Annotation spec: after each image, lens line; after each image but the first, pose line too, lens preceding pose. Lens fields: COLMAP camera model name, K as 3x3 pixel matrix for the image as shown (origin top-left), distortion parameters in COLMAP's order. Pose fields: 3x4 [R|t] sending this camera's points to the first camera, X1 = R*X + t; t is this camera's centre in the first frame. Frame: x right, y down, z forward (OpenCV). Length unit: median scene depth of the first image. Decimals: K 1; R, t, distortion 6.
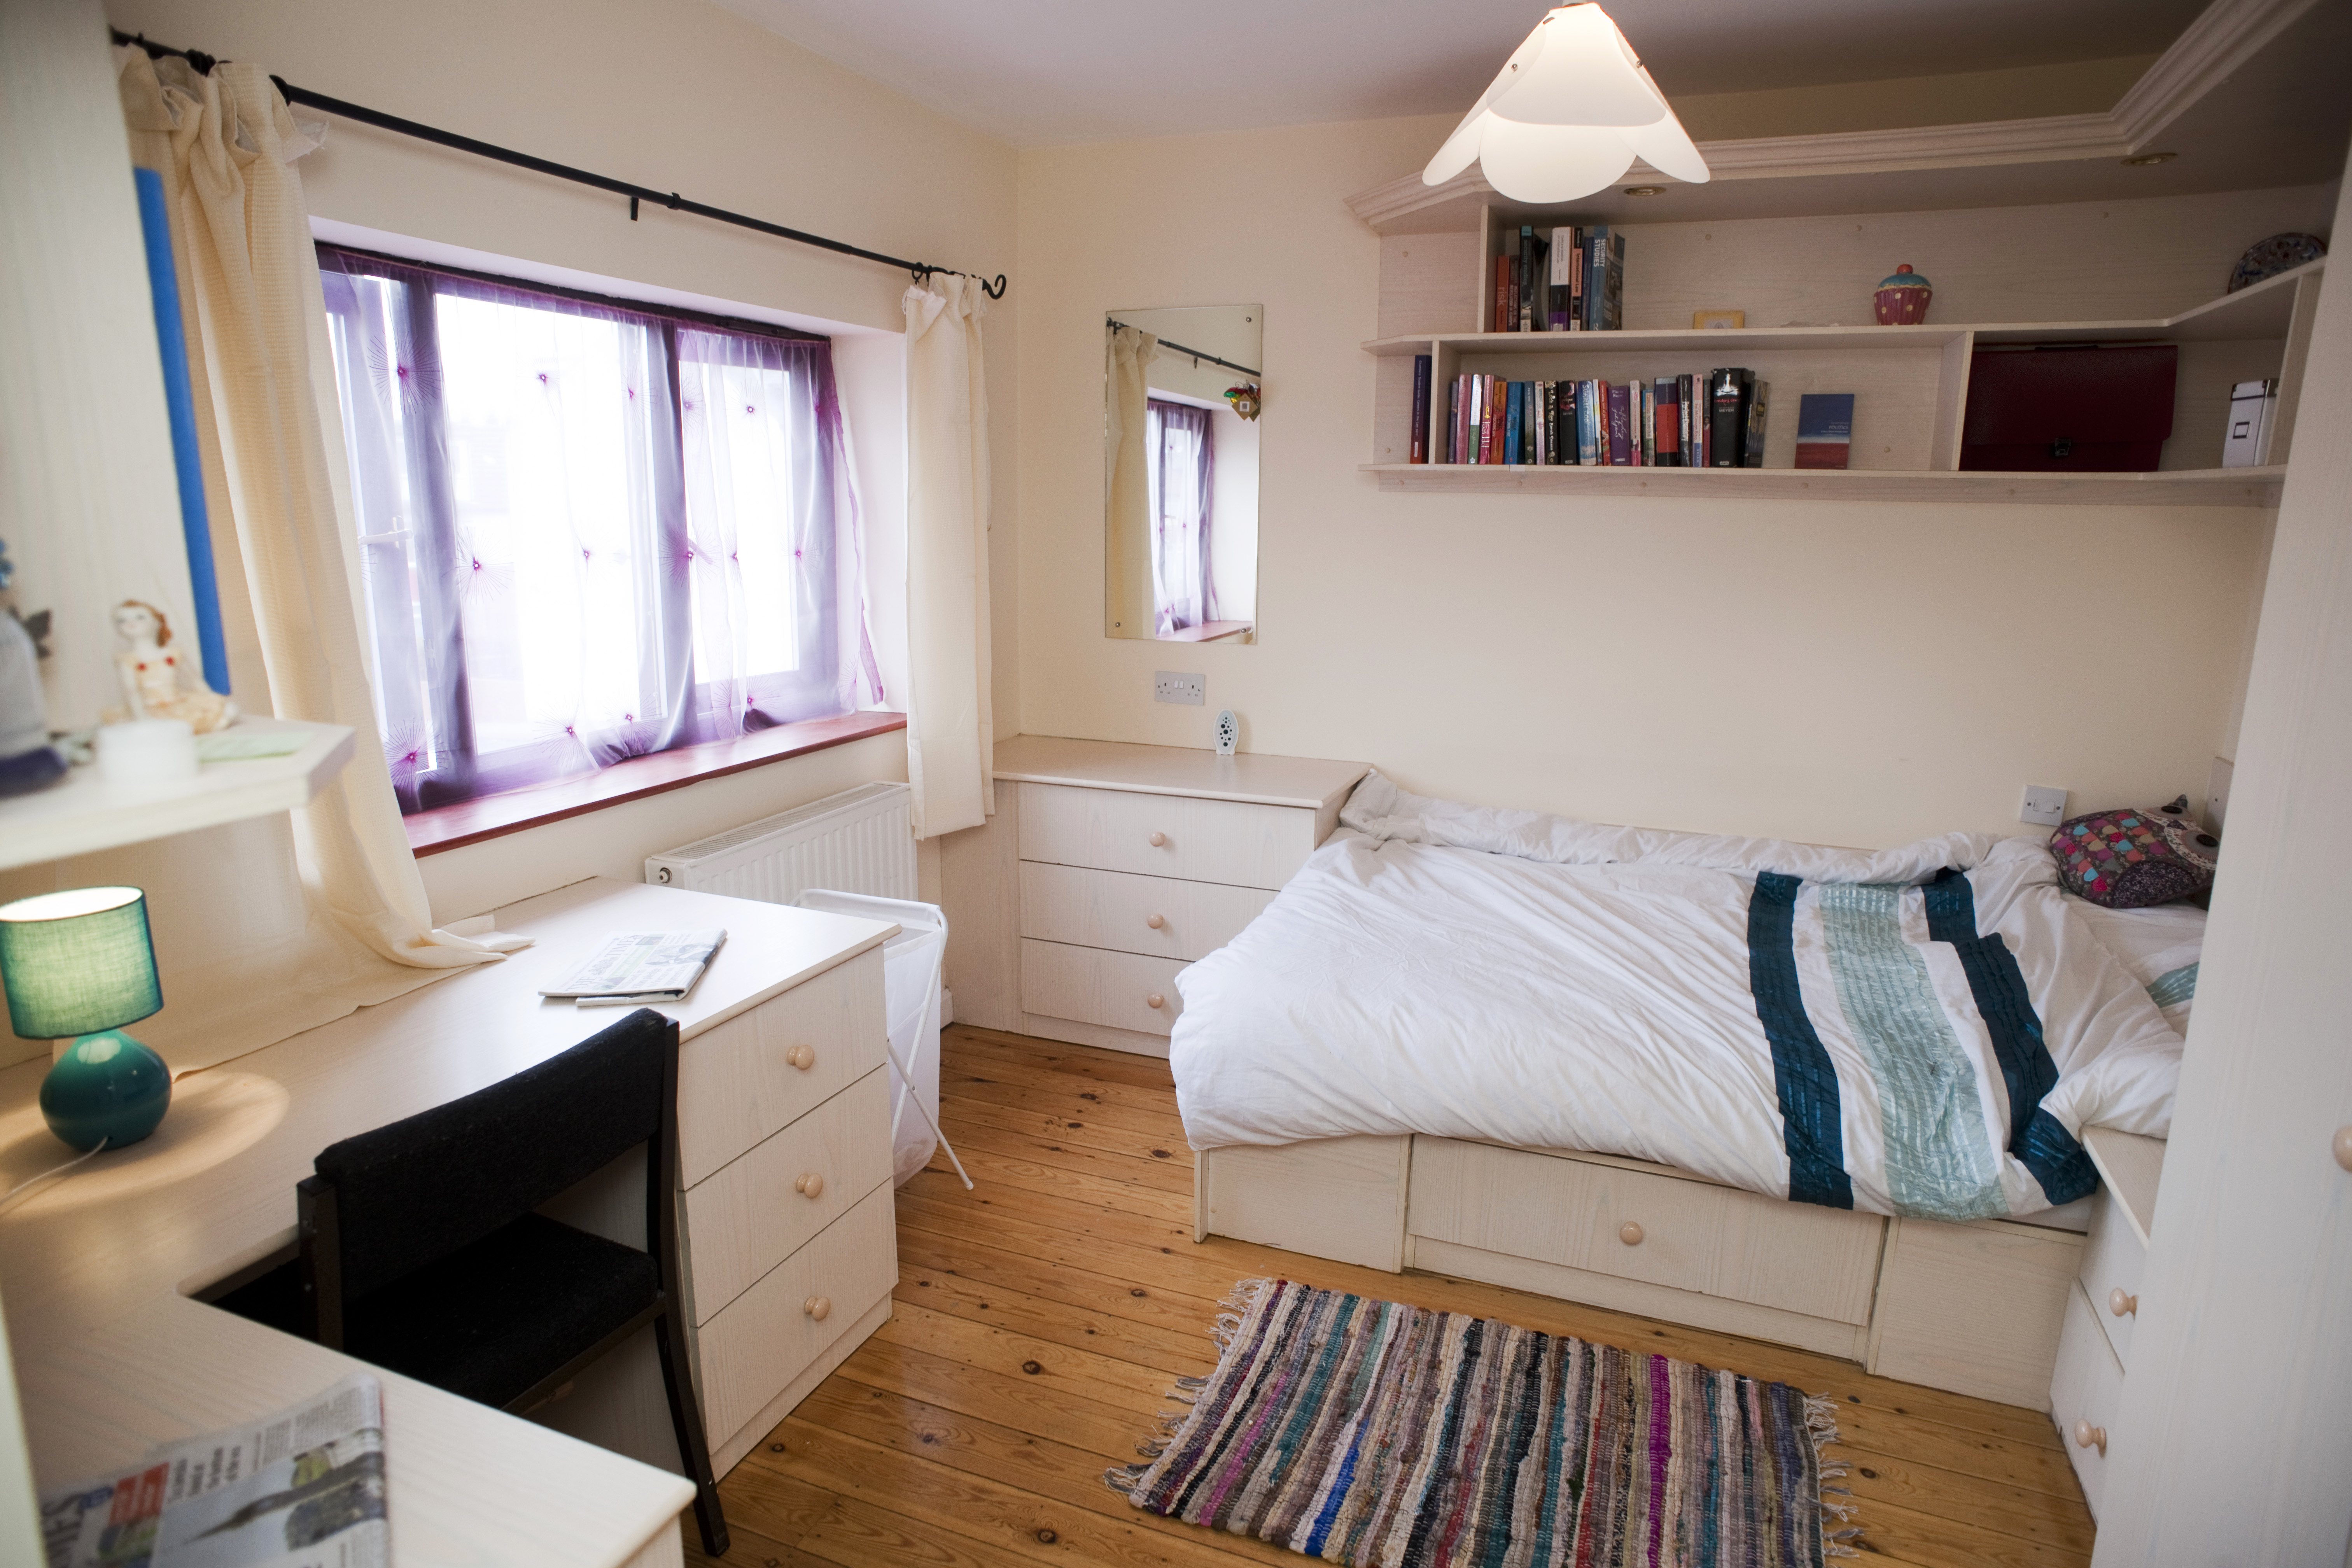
lens RADIAL K [[1346.1, 0, 1176.0], [0, 1346.1, 784.0], [0, 0, 1]] dist [-0.093530, 0.066012]
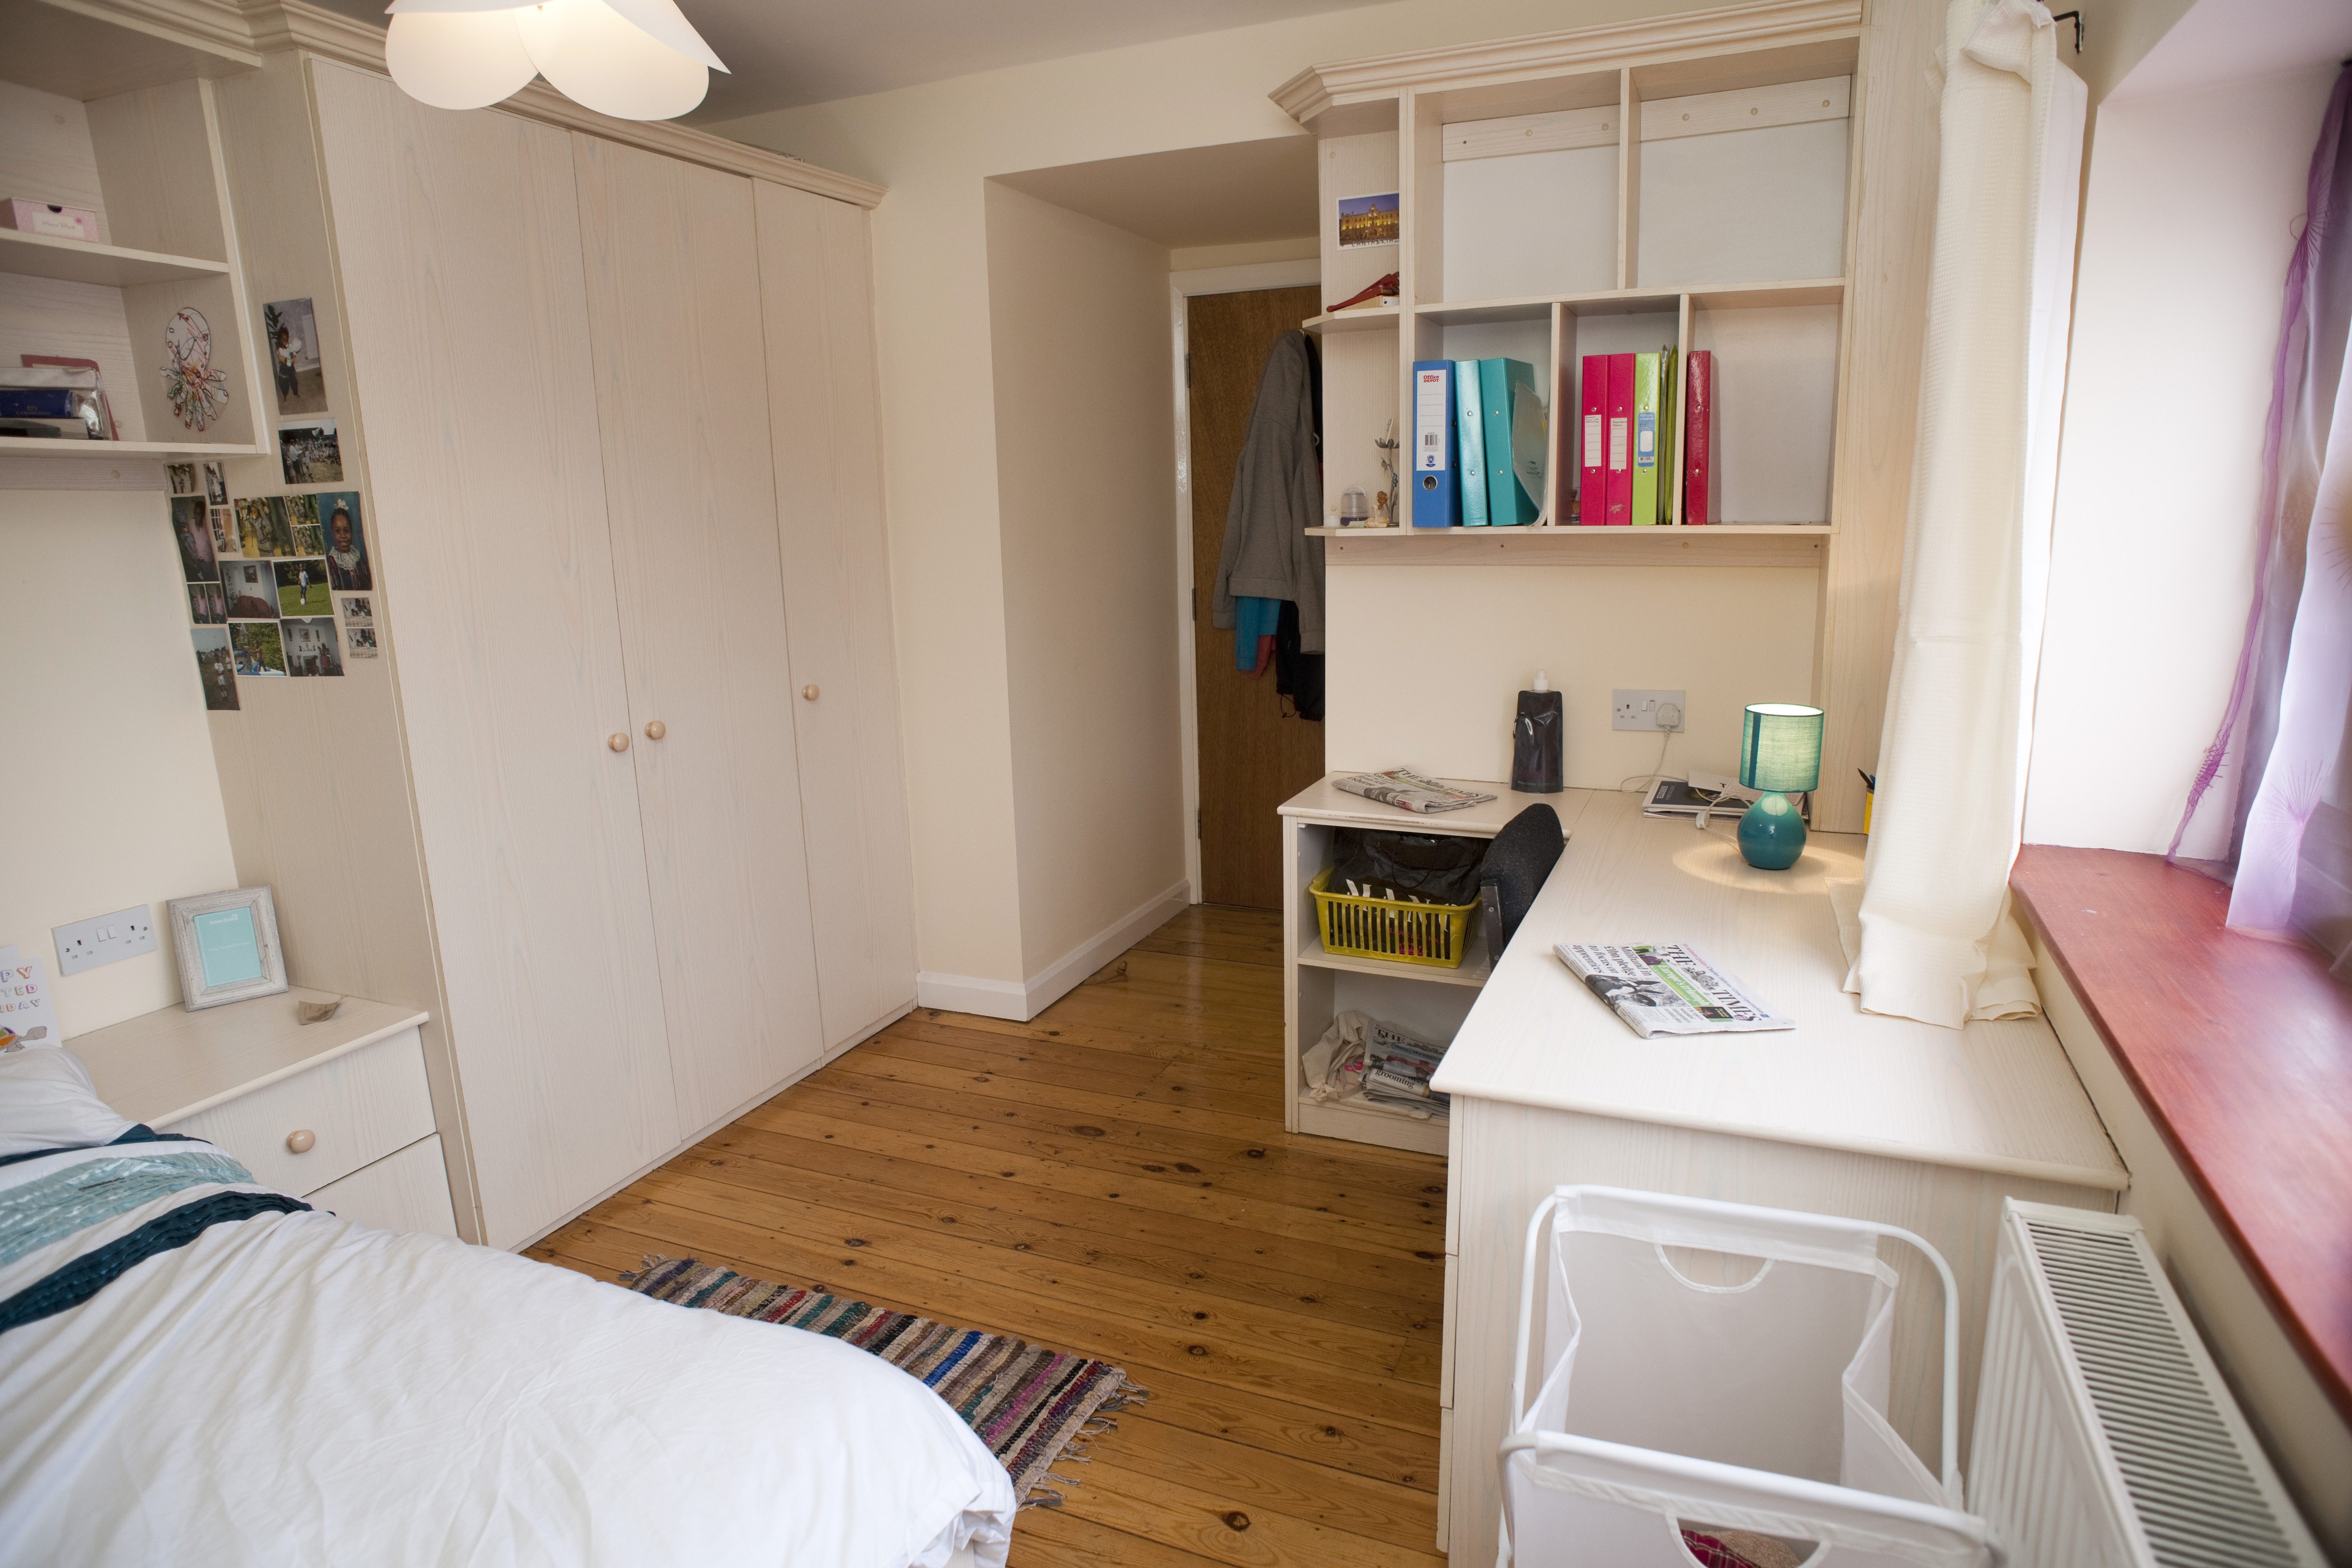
lens RADIAL K [[1346.1, 0, 1176.0], [0, 1346.1, 784.0], [0, 0, 1]] dist [-0.093530, 0.066012]
pose [[-0.999319, 0.019585, 0.031263, -0.116238], [0.030575, 0.913874, 0.404846, -0.336749], [-0.020641, 0.405526, -0.913850, 1.726731]]
